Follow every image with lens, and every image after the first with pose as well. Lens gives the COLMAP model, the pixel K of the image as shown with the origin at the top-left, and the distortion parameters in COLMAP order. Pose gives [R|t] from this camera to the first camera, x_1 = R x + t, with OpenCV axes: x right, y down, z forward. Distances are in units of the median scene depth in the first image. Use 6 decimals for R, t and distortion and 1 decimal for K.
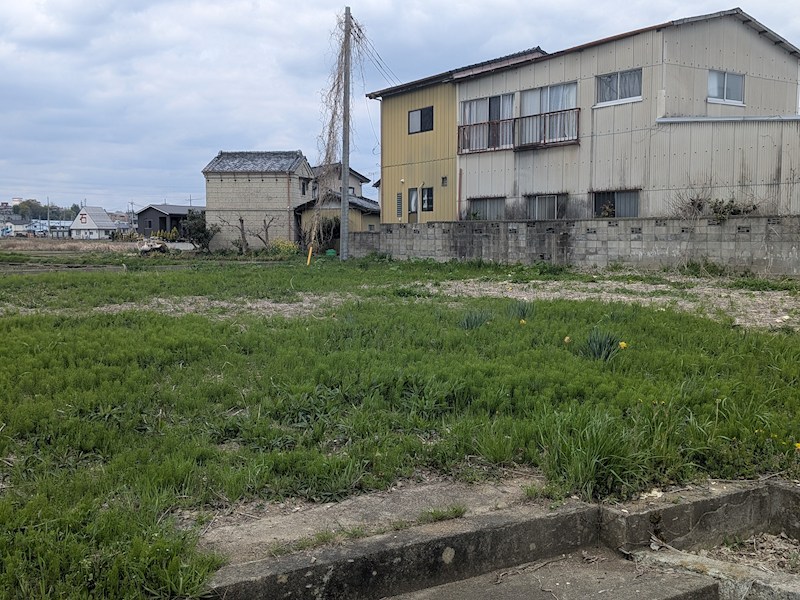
lens RADIAL K [[846.4, 0, 413.4], [0, 846.4, 312.0], [0, 0, 1]] dist [0.032892, 0.000000]
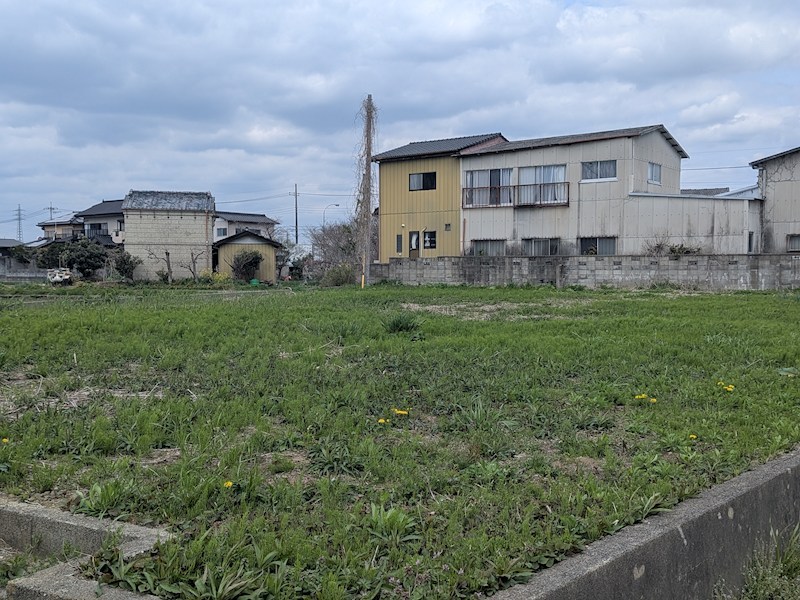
lens RADIAL K [[846.4, 0, 400.6], [0, 846.4, 320.4], [0, 0, 1]] dist [0.032892, 0.000000]
pose [[0.939551, -0.020081, 0.341819, -0.567943], [0.030071, 0.999261, -0.023953, 0.029861], [-0.341086, 0.032784, 0.939460, -0.284471]]
